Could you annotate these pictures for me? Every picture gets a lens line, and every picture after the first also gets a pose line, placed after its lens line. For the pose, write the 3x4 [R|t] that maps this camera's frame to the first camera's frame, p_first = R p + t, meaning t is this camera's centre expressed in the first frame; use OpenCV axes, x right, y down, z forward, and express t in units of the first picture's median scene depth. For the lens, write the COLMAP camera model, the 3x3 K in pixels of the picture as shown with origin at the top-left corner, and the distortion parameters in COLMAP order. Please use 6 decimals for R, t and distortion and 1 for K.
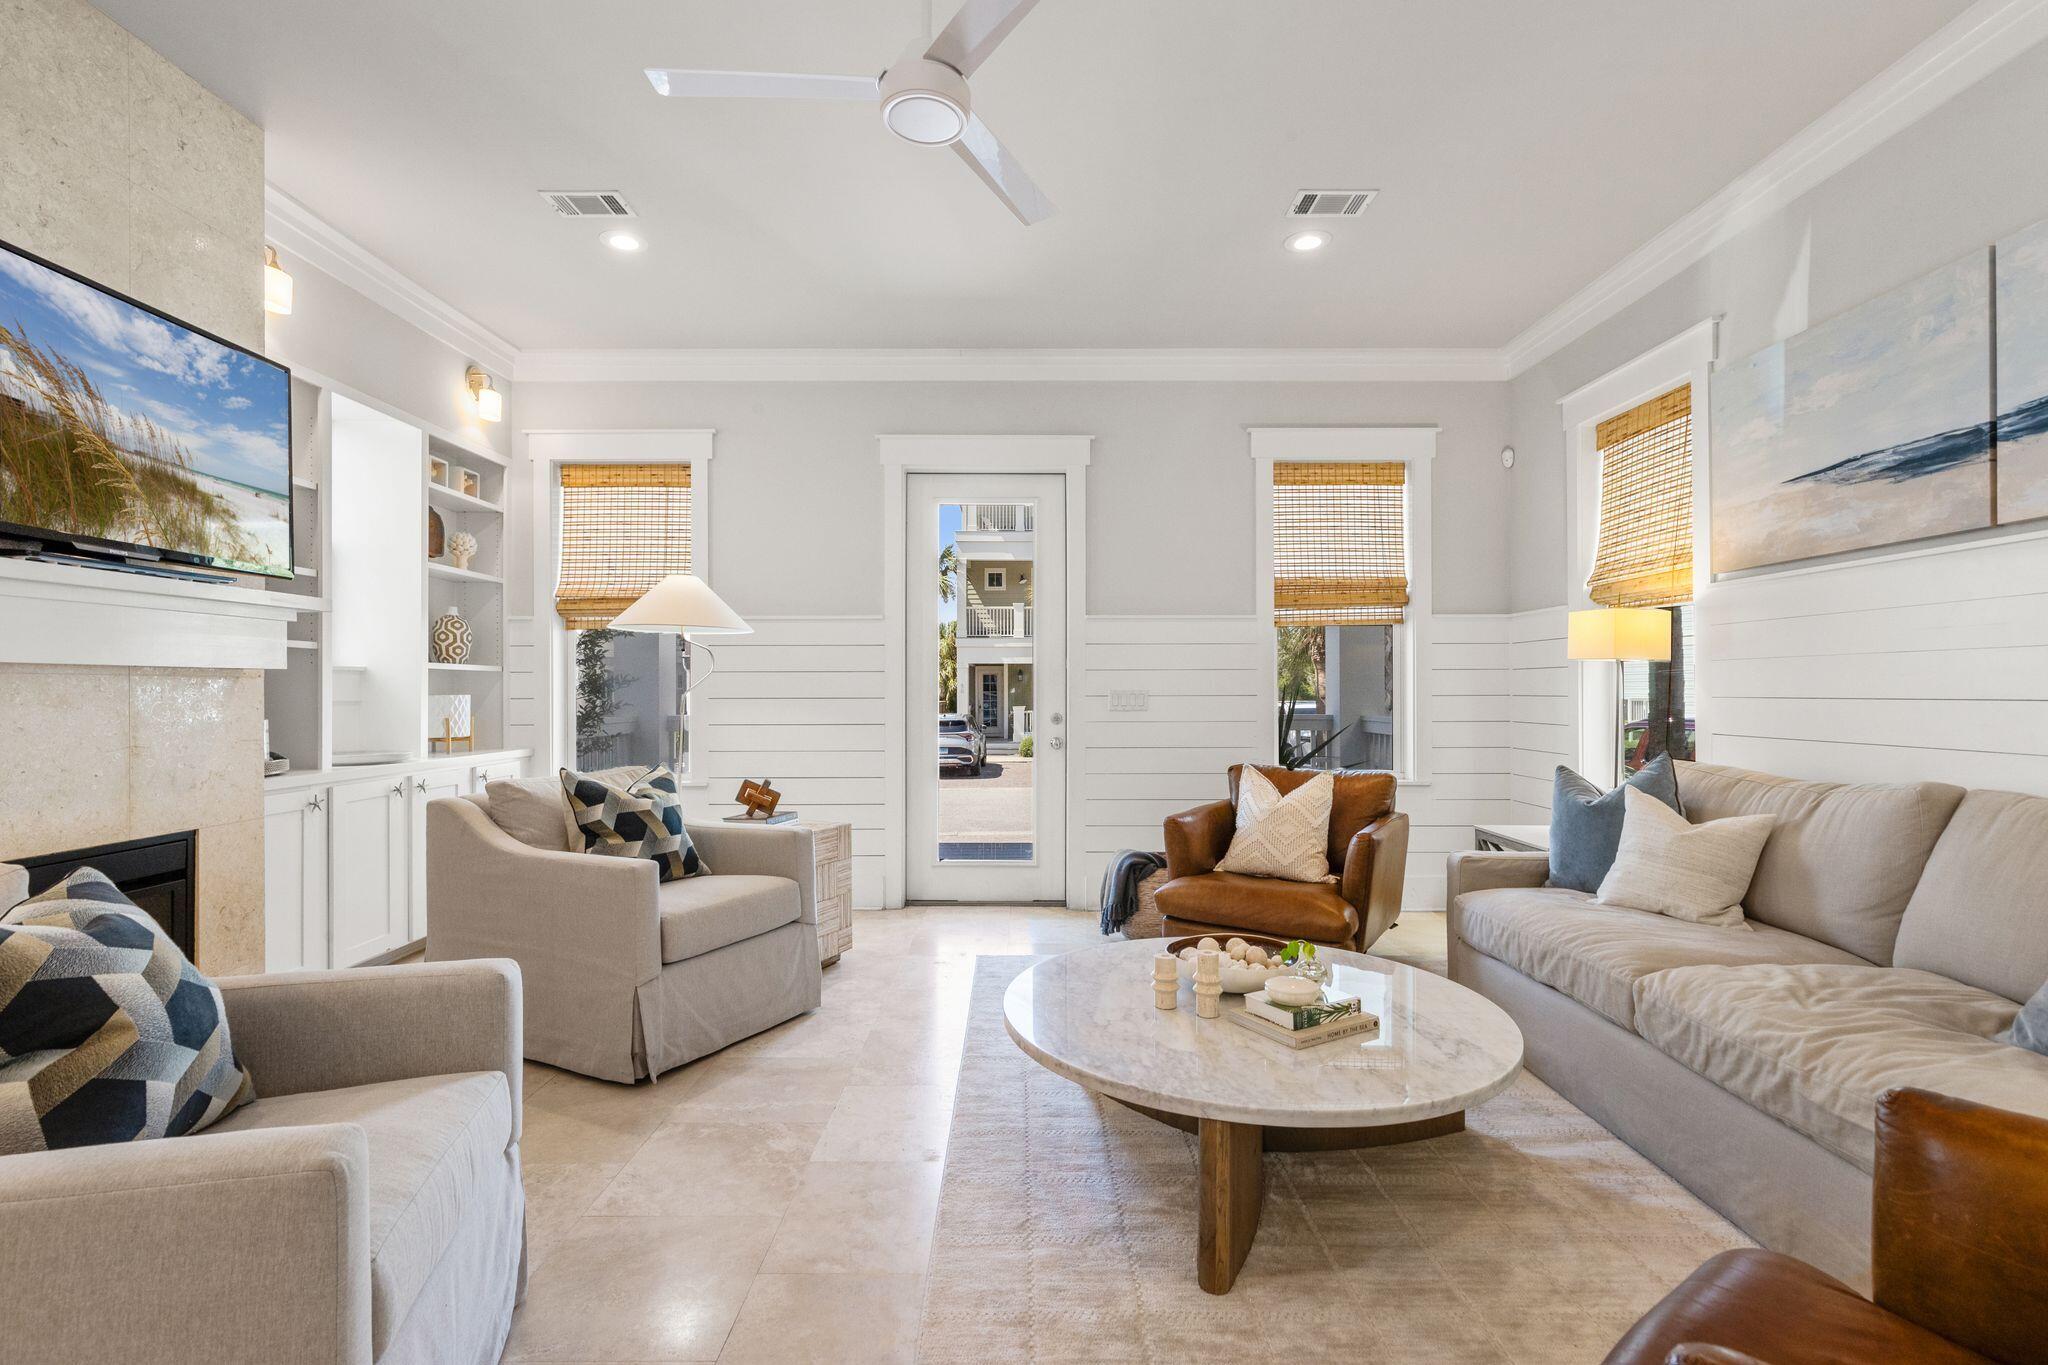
lens RADIAL K [[935.8, 0, 991.1], [0, 935.8, 677.1], [0, 0, 1]] dist [-0.005694, 0.003707]
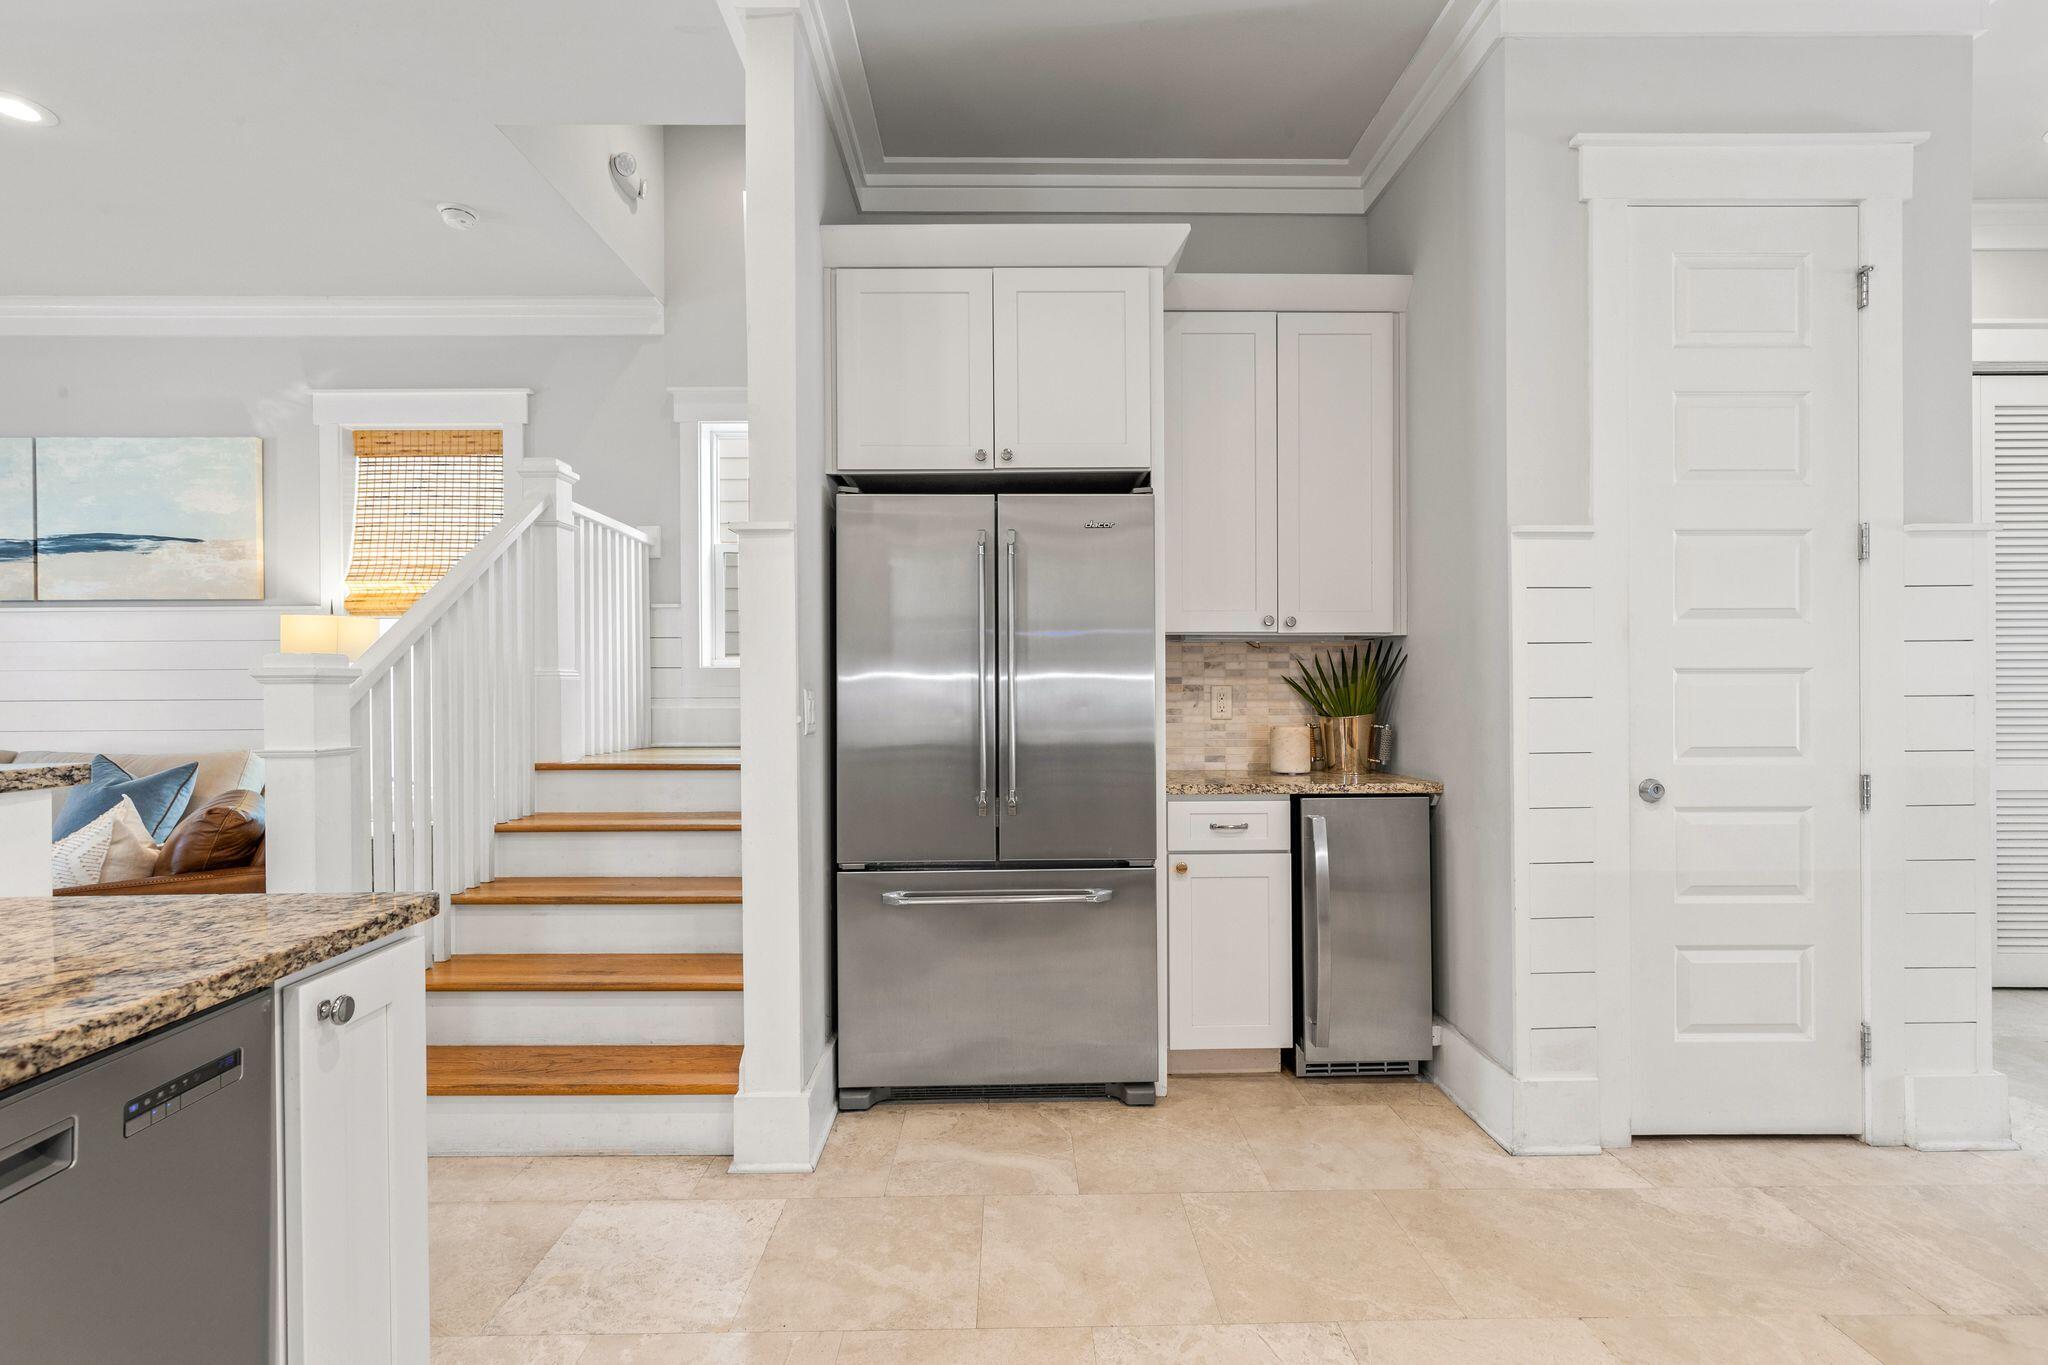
lens RADIAL K [[935.8, 0, 1026.8], [0, 935.8, 686.3], [0, 0, 1]] dist [-0.005694, 0.003707]
pose [[-0.000887, 0.003425, 0.999994, -0.438822], [0.013591, 0.999902, -0.003413, 0.018574], [-0.999907, 0.013588, -0.000933, -0.553773]]
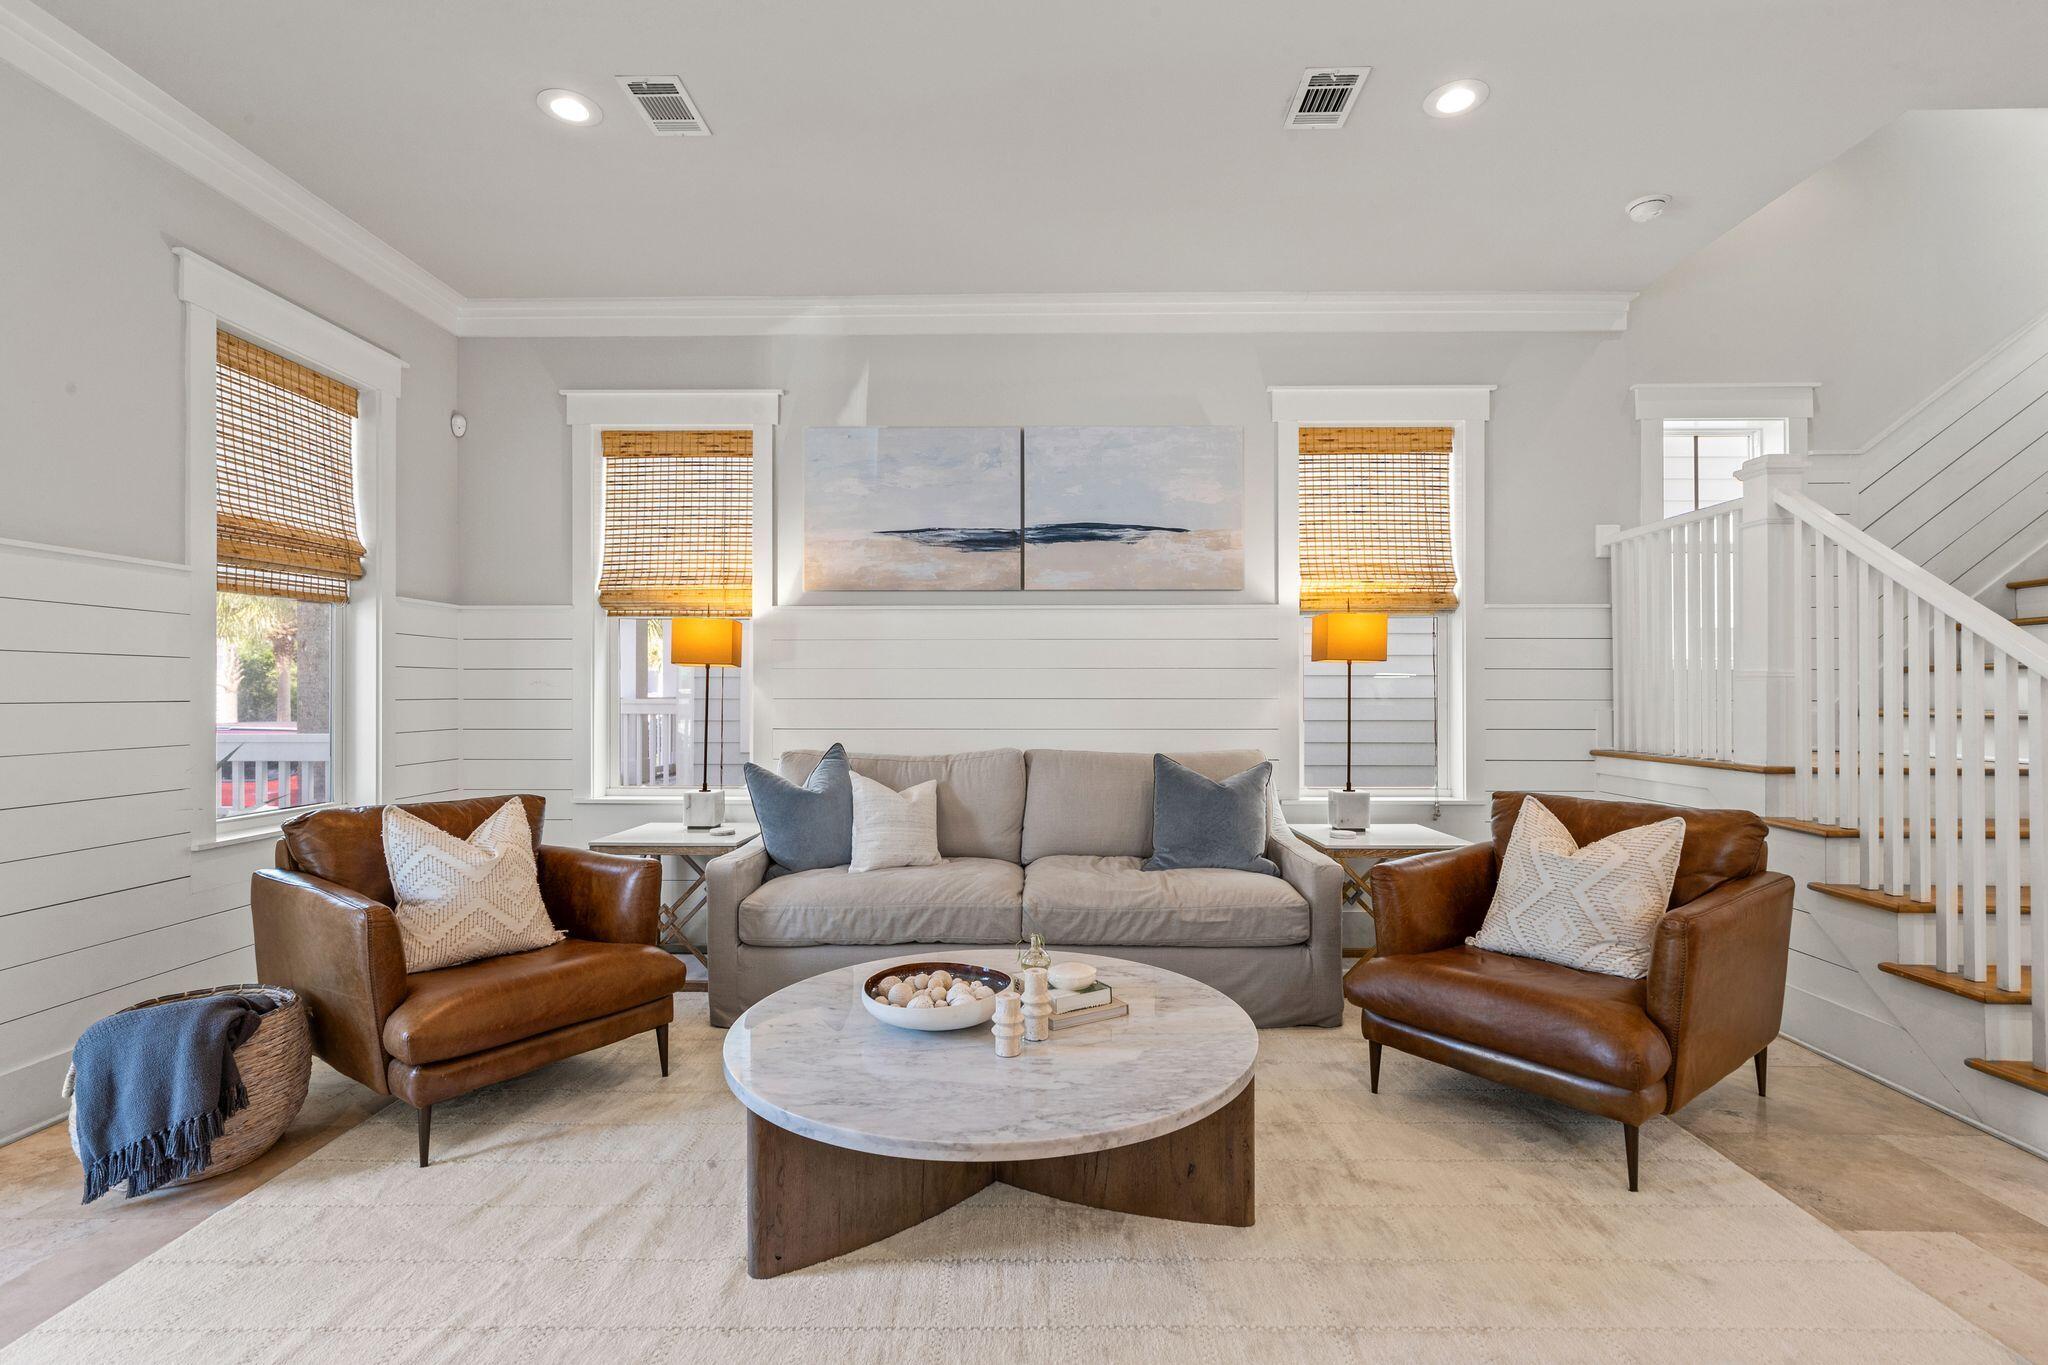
lens RADIAL K [[935.8, 0, 1089.7], [0, 935.8, 673.1], [0, 0, 1]] dist [-0.005694, 0.003707]
pose [[-0.002618, 0.028384, 0.999594, -0.419068], [-0.001679, 0.999596, -0.028388, 0.023718], [-0.999995, -0.001753, -0.002570, 0.588287]]
